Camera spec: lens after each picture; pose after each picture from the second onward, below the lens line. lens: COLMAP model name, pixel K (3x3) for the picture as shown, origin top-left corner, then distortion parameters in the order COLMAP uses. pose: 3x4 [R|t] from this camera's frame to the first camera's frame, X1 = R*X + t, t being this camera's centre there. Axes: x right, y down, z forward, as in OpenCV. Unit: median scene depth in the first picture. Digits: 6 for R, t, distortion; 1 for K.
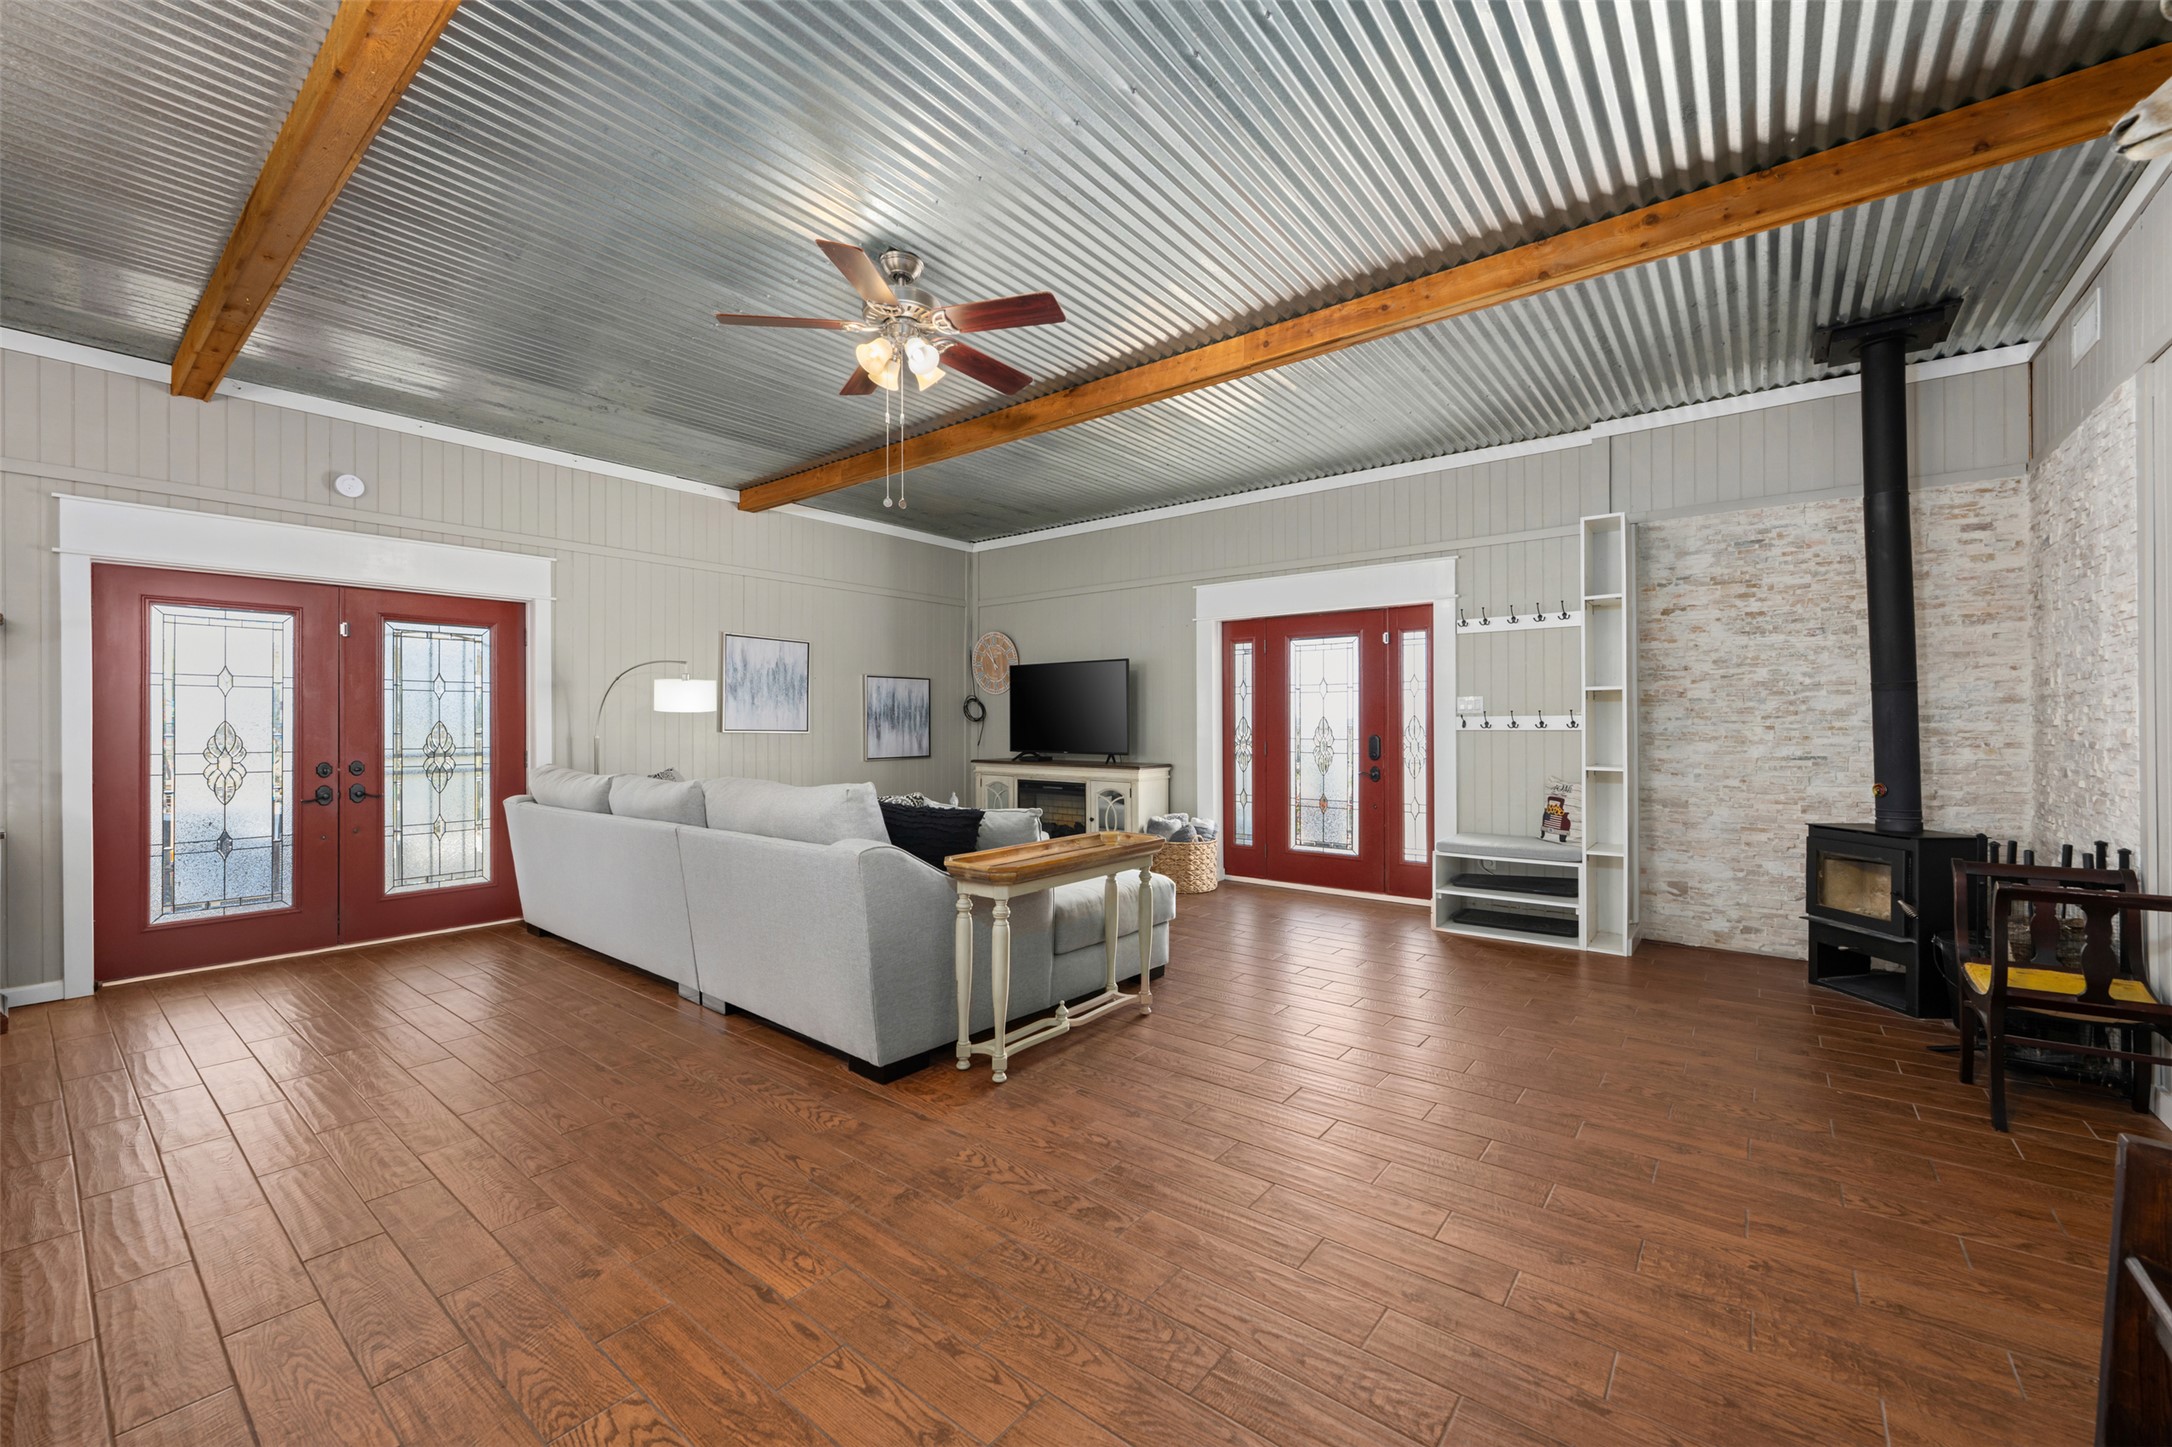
lens RADIAL K [[861.0, 0, 1091.2], [0, 861.0, 722.4], [0, 0, 1]] dist [0.000673, -0.000077]
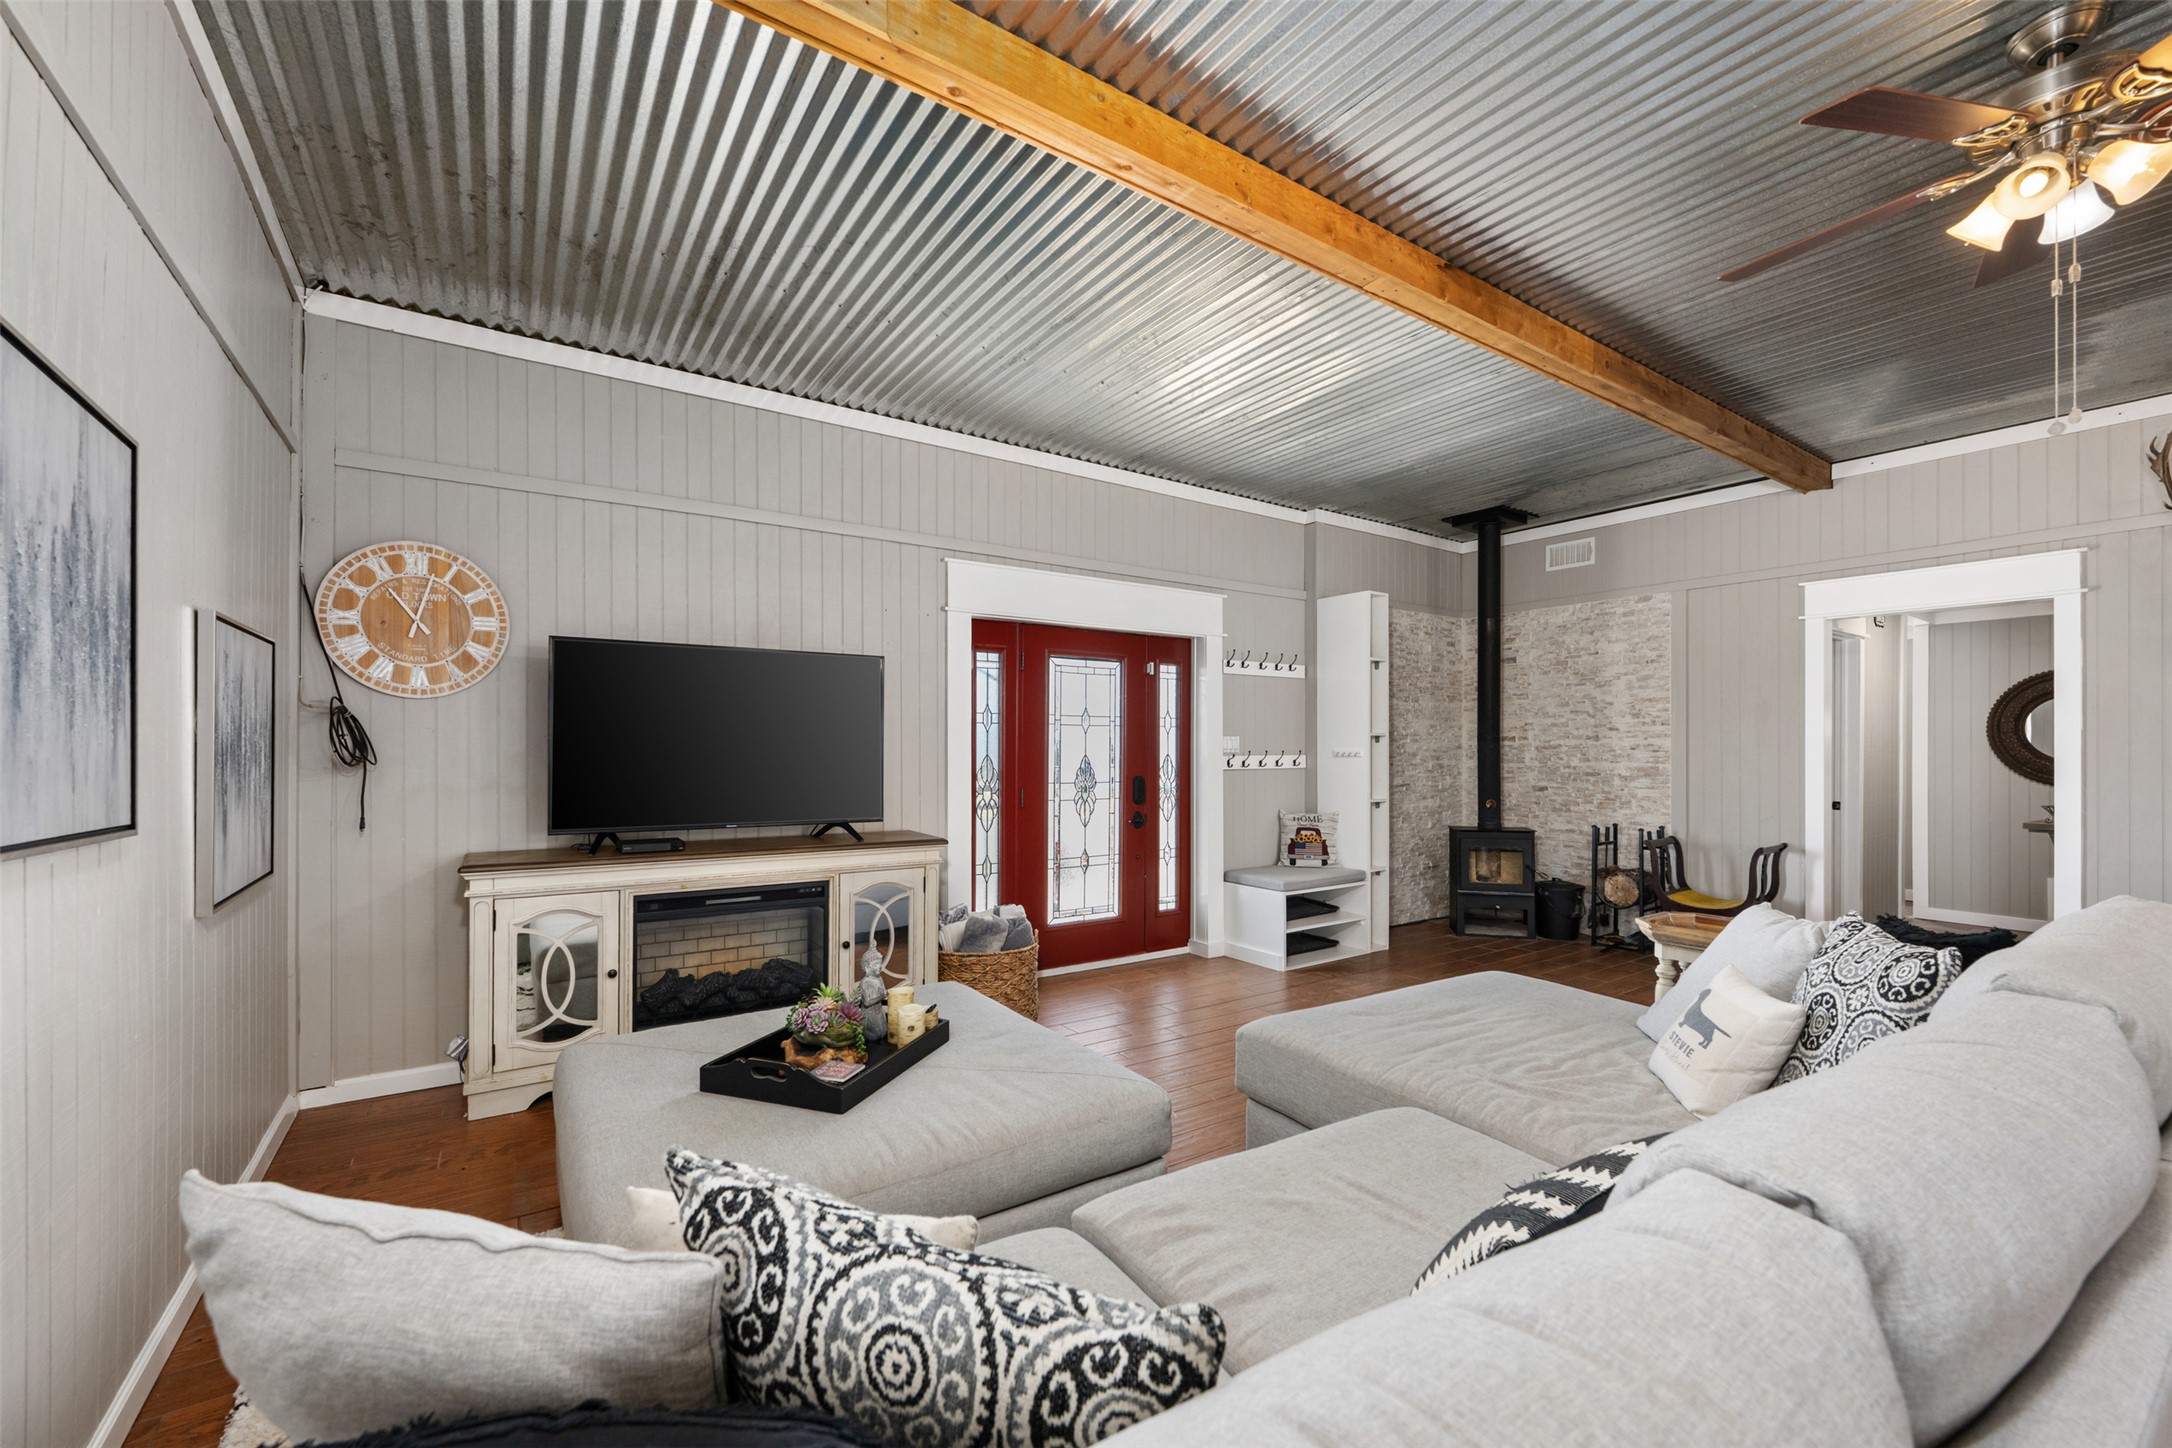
lens RADIAL K [[861.0, 0, 1084.8], [0, 861.0, 742.5], [0, 0, 1]] dist [0.000673, -0.000077]
pose [[0.307264, 0.005092, 0.951611, -0.519815], [-0.007688, 0.999966, -0.002869, -0.016472], [-0.951593, -0.006435, 0.307293, 0.759062]]
